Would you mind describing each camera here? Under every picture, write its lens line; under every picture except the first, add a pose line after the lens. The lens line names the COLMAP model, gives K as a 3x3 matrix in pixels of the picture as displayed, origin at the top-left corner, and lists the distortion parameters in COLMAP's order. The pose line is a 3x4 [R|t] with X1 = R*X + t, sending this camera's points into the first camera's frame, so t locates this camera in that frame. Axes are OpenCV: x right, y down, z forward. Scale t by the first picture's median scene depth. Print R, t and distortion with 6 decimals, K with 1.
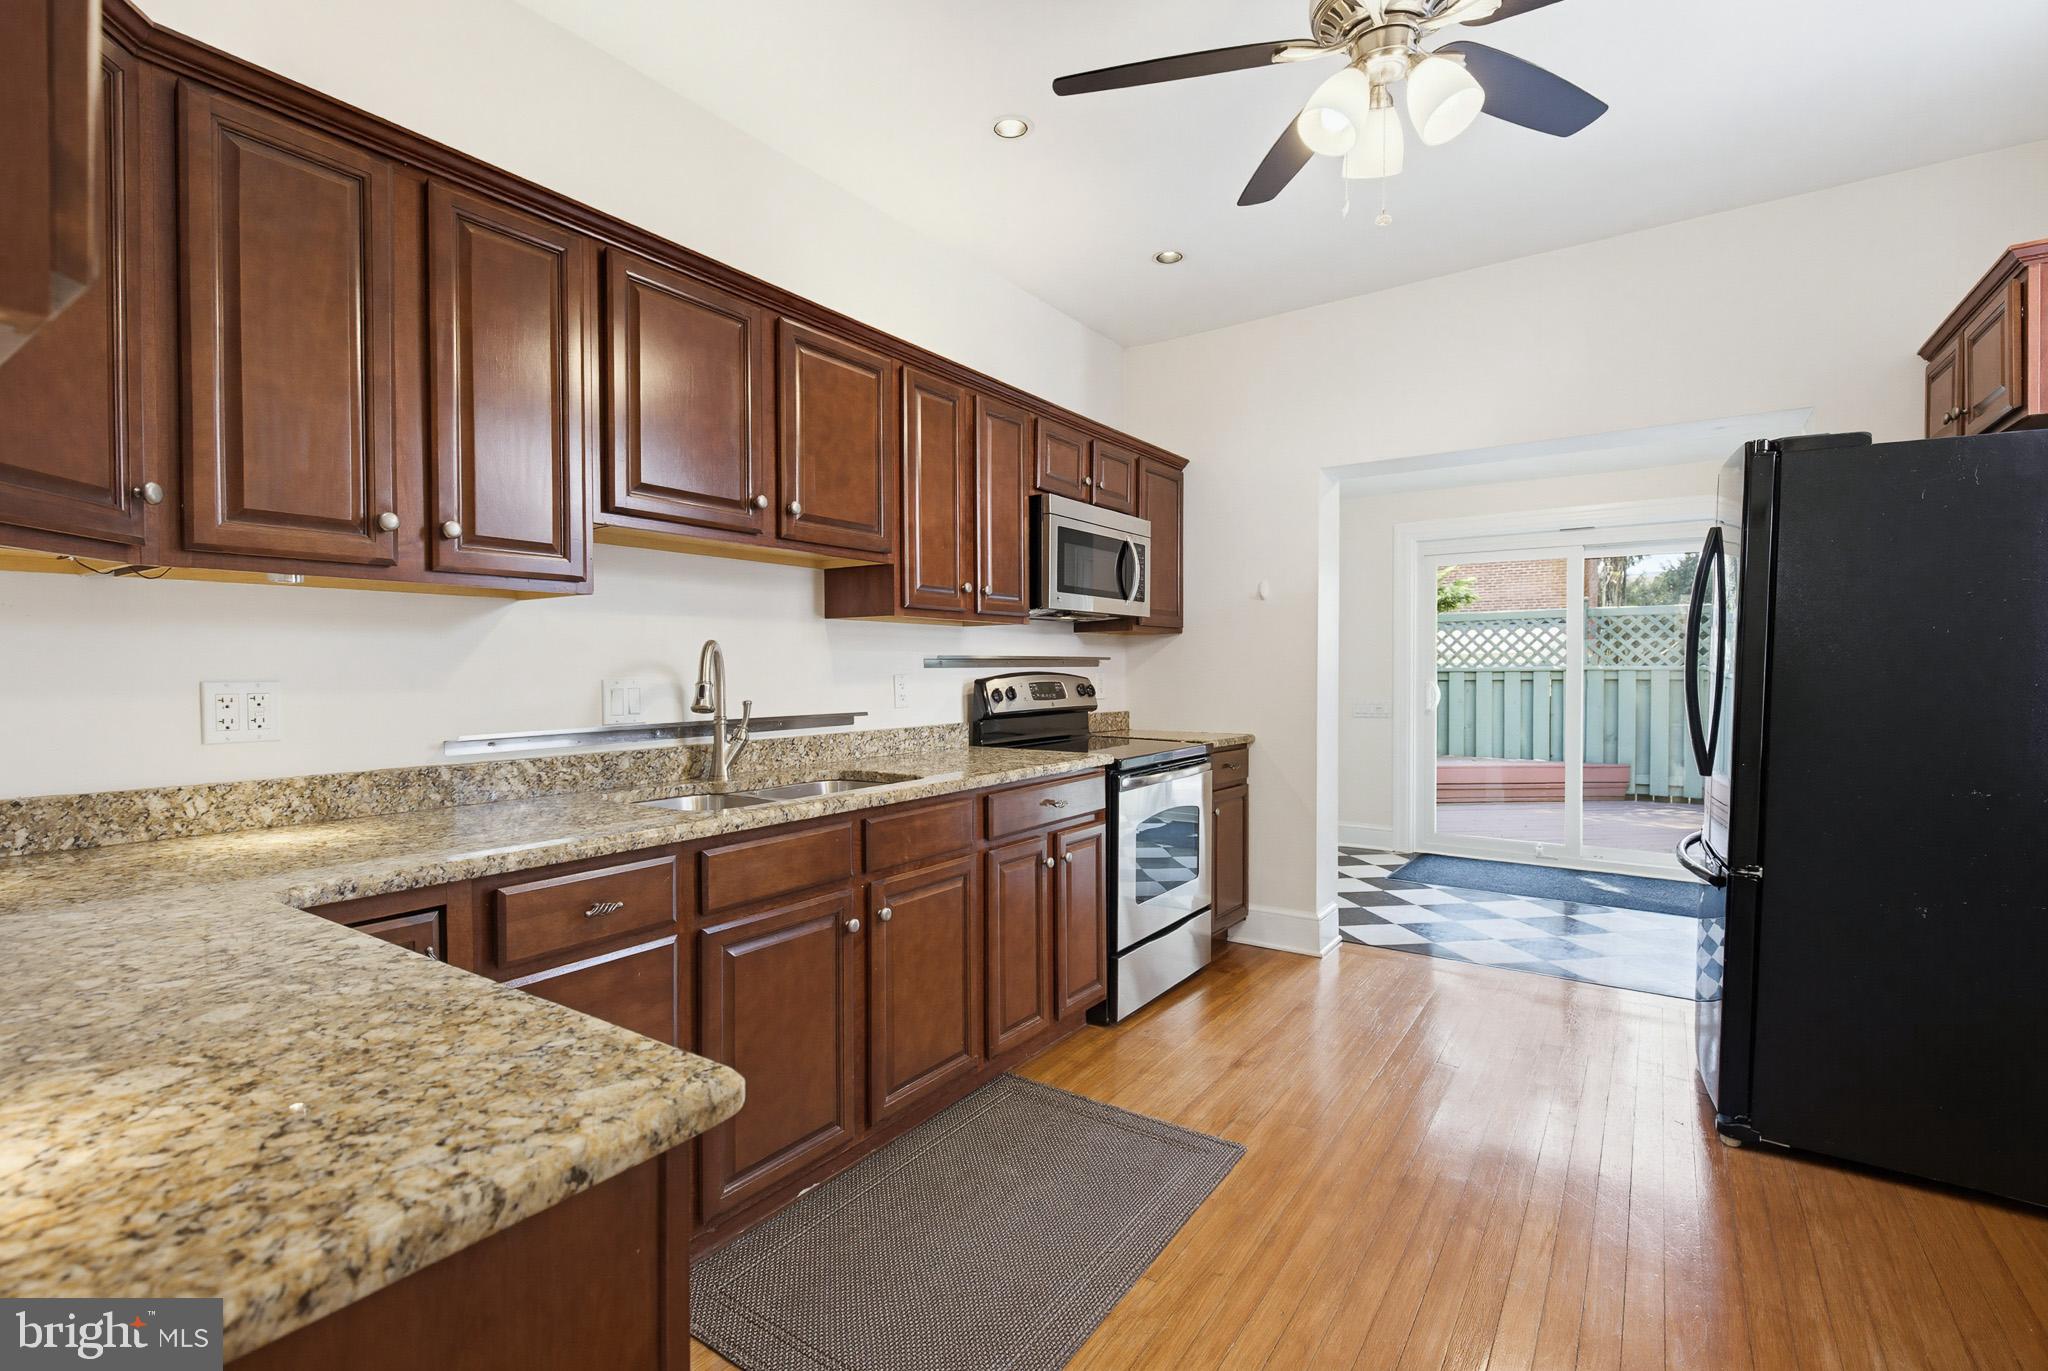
lens RADIAL K [[914.0, 0, 1029.5], [0, 914.0, 678.1], [0, 0, 1]] dist [0.003463, -0.001873]
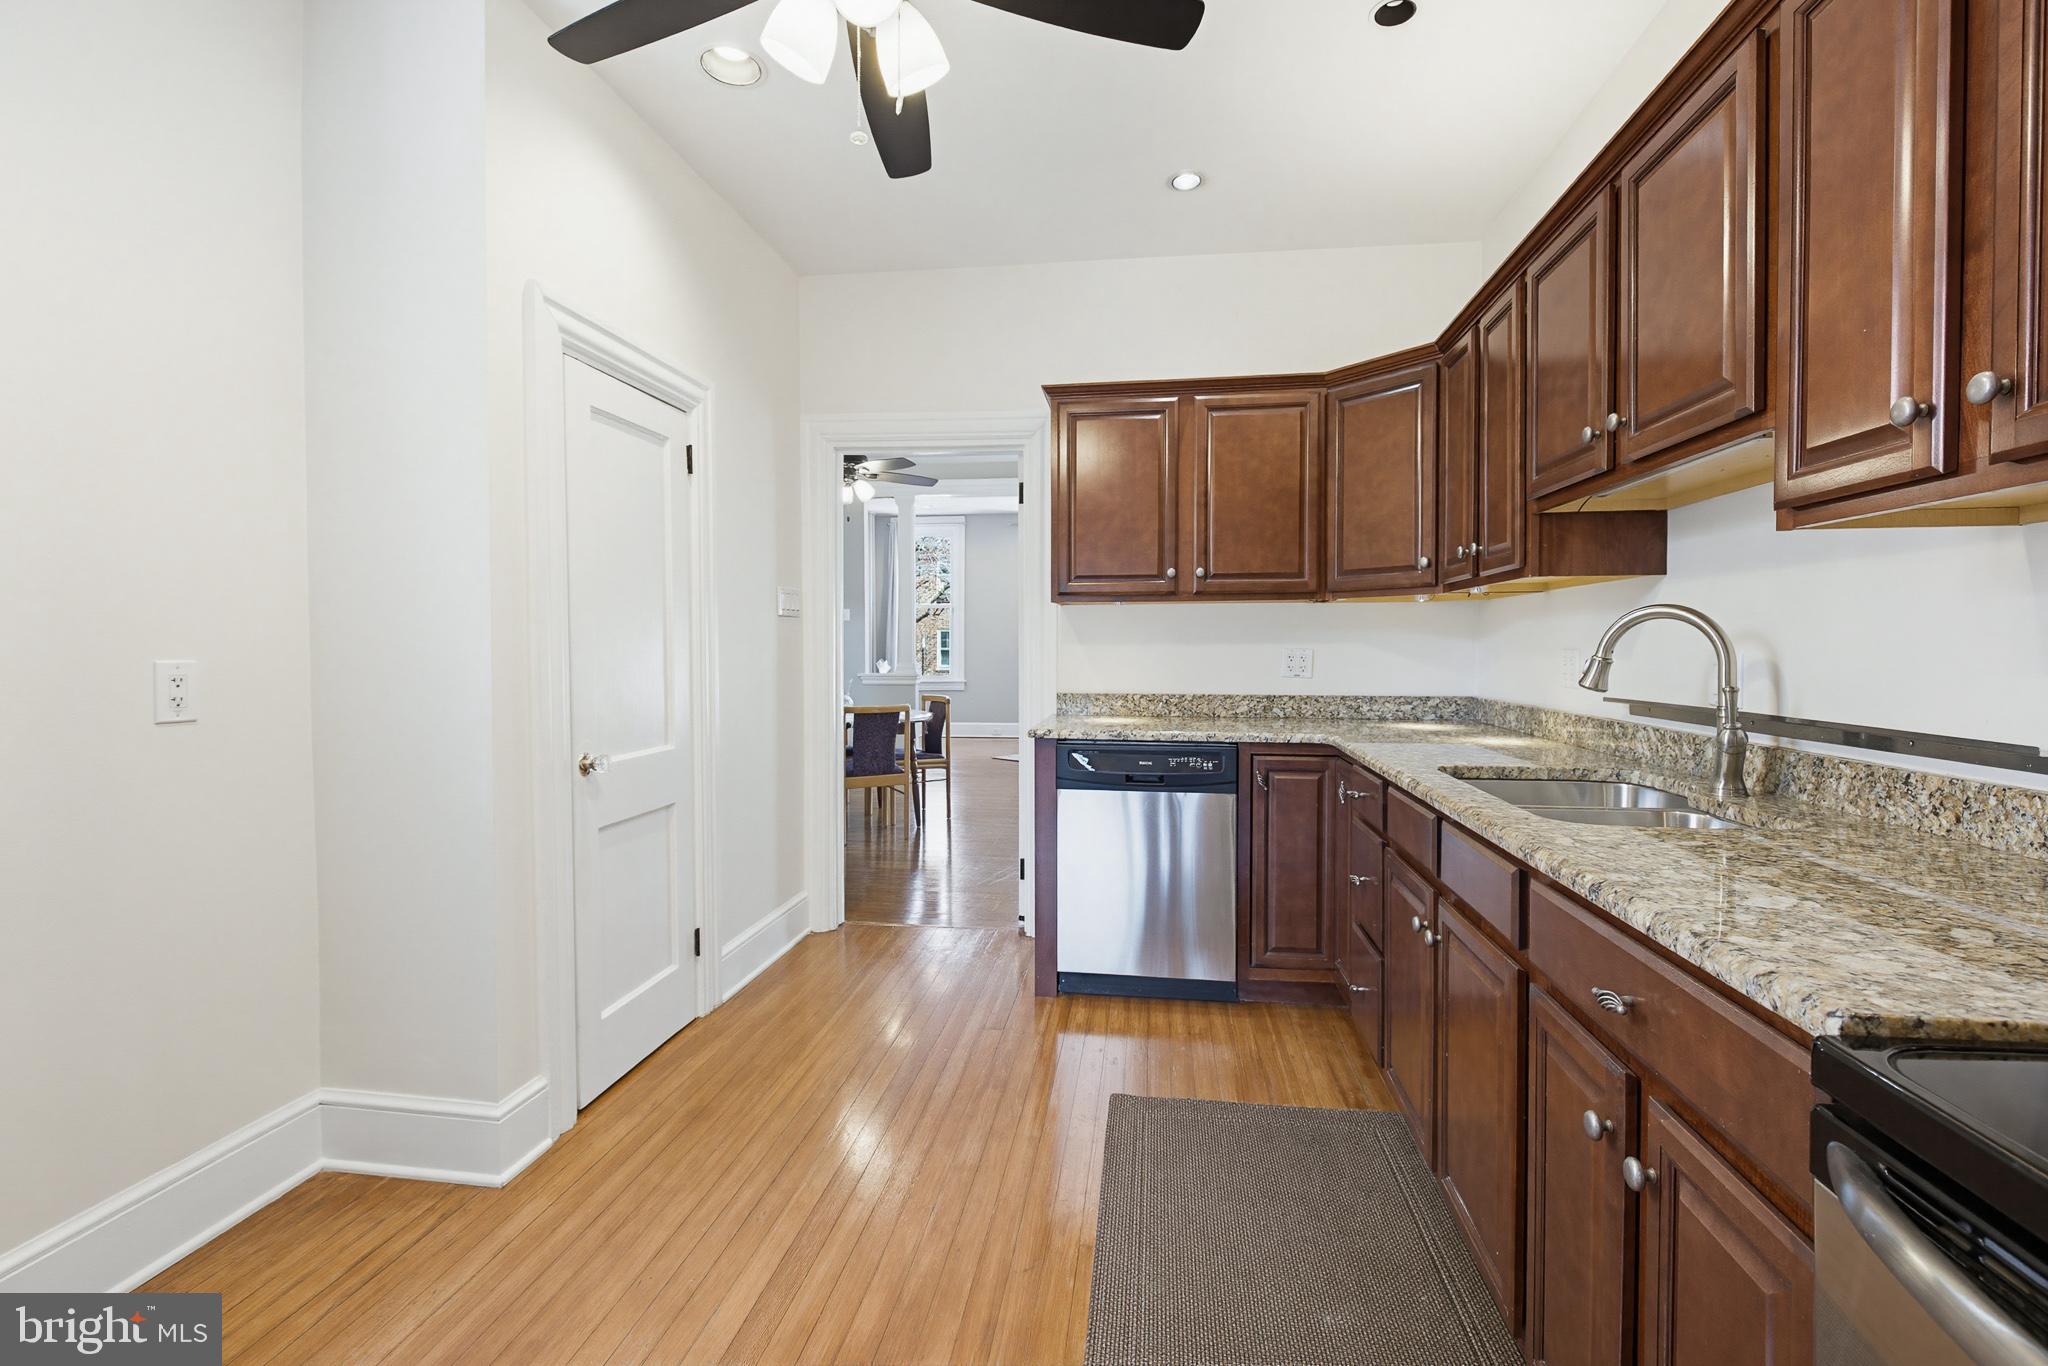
lens RADIAL K [[914.0, 0, 1016.2], [0, 914.0, 661.4], [0, 0, 1]] dist [0.003463, -0.001873]
pose [[-0.902957, 0.012235, -0.429557, 0.349808], [0.000469, 0.999622, 0.027487, -0.009884], [0.429731, 0.024618, -0.902621, 1.039552]]
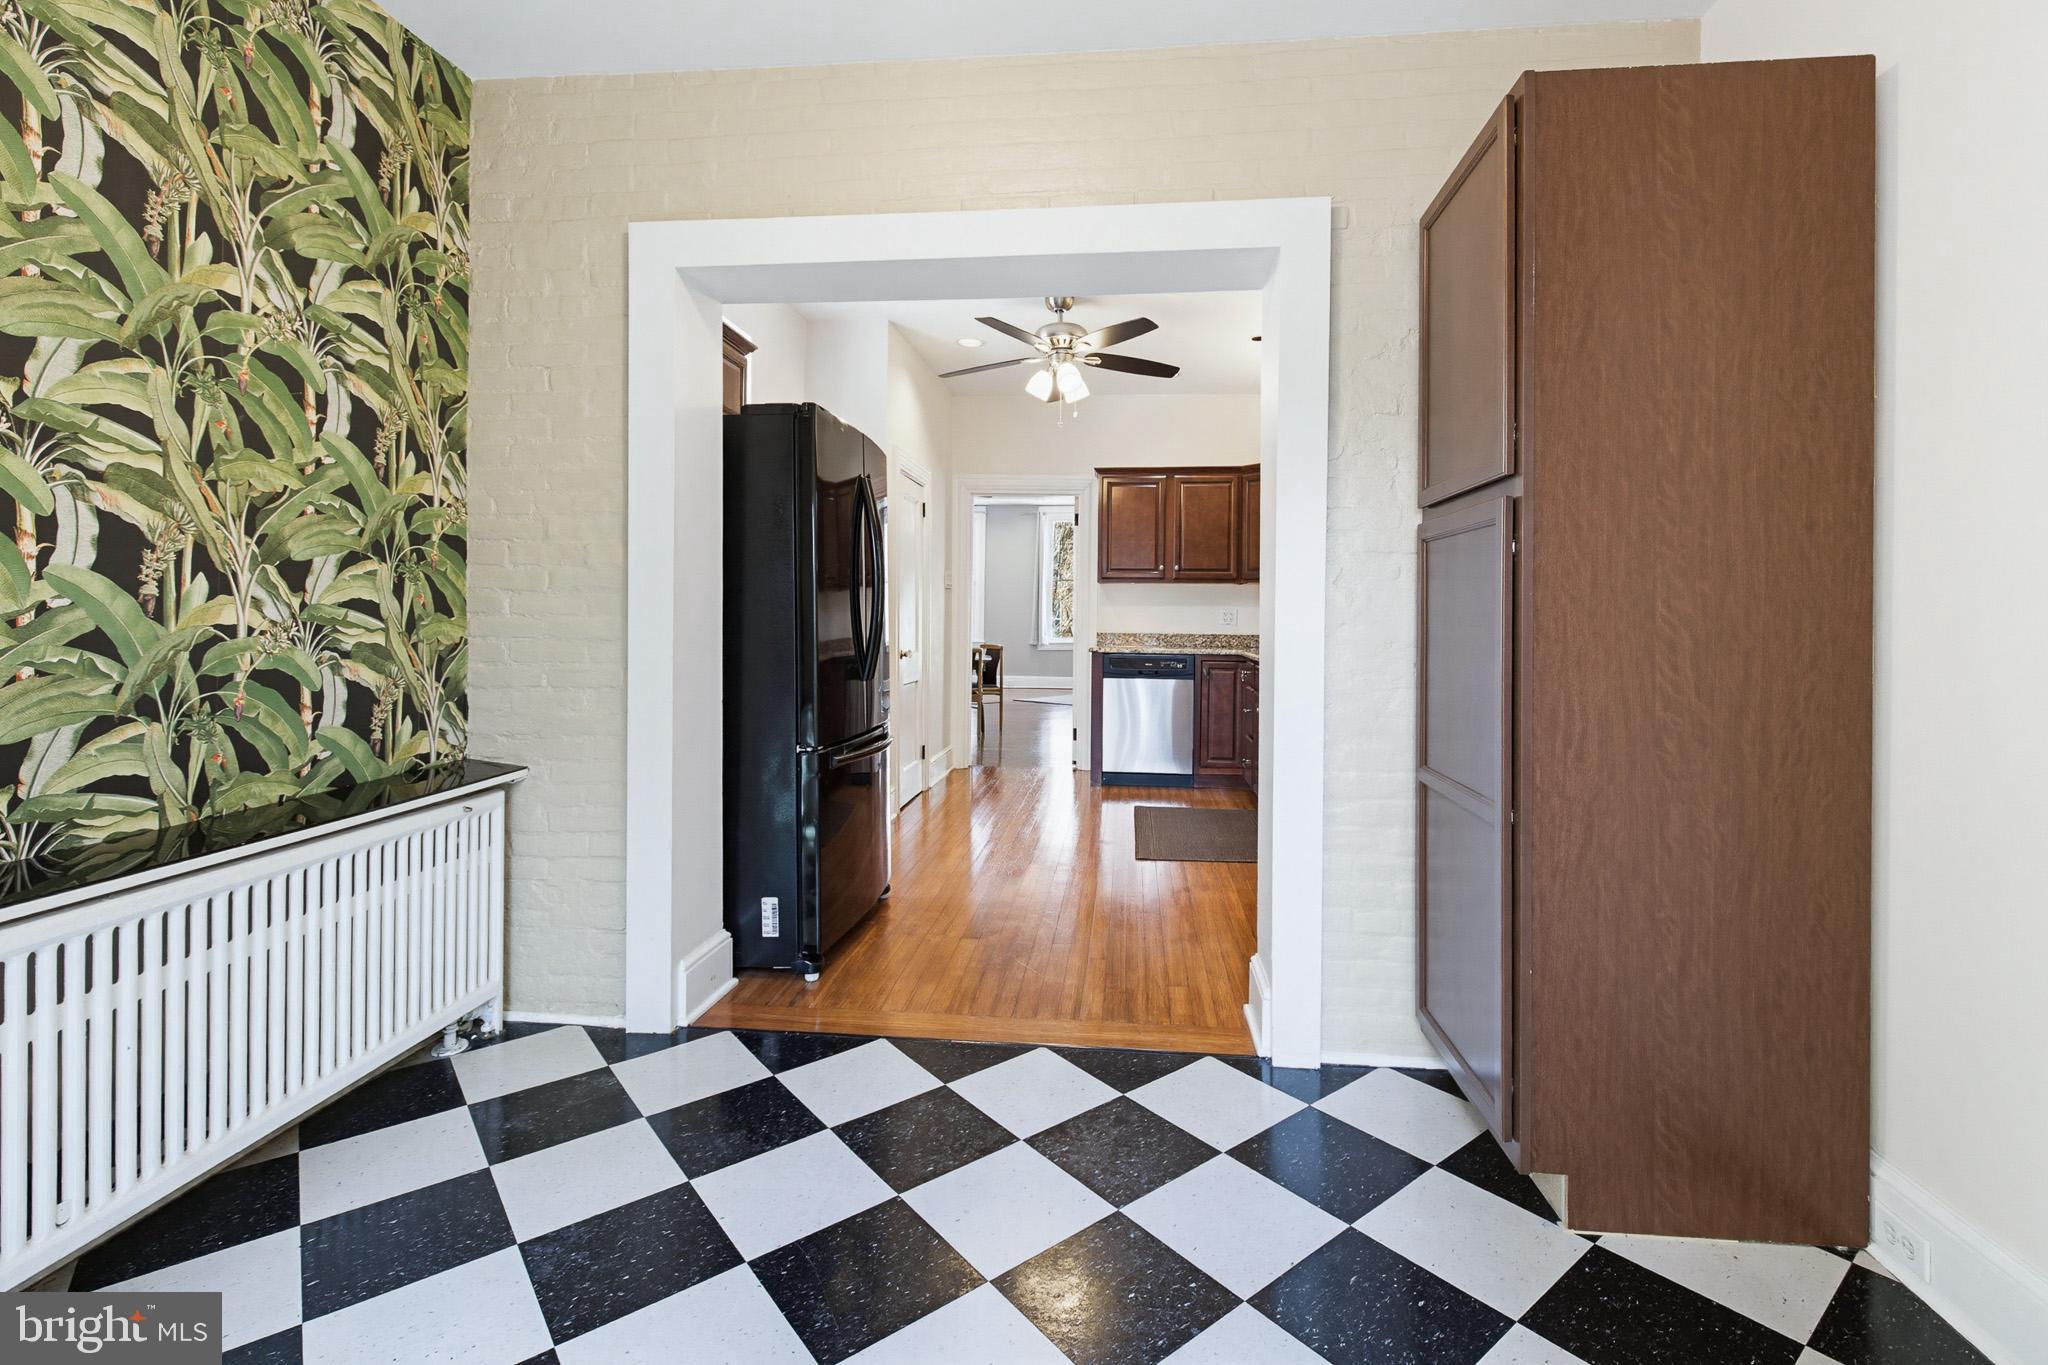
lens RADIAL K [[914.0, 0, 1009.2], [0, 914.0, 618.3], [0, 0, 1]] dist [0.003463, -0.001873]
pose [[-0.895481, -0.006780, -0.445047, 0.909014], [-0.012349, 0.999878, 0.009616, 0.012035], [0.444928, 0.014107, -0.895455, 1.789389]]
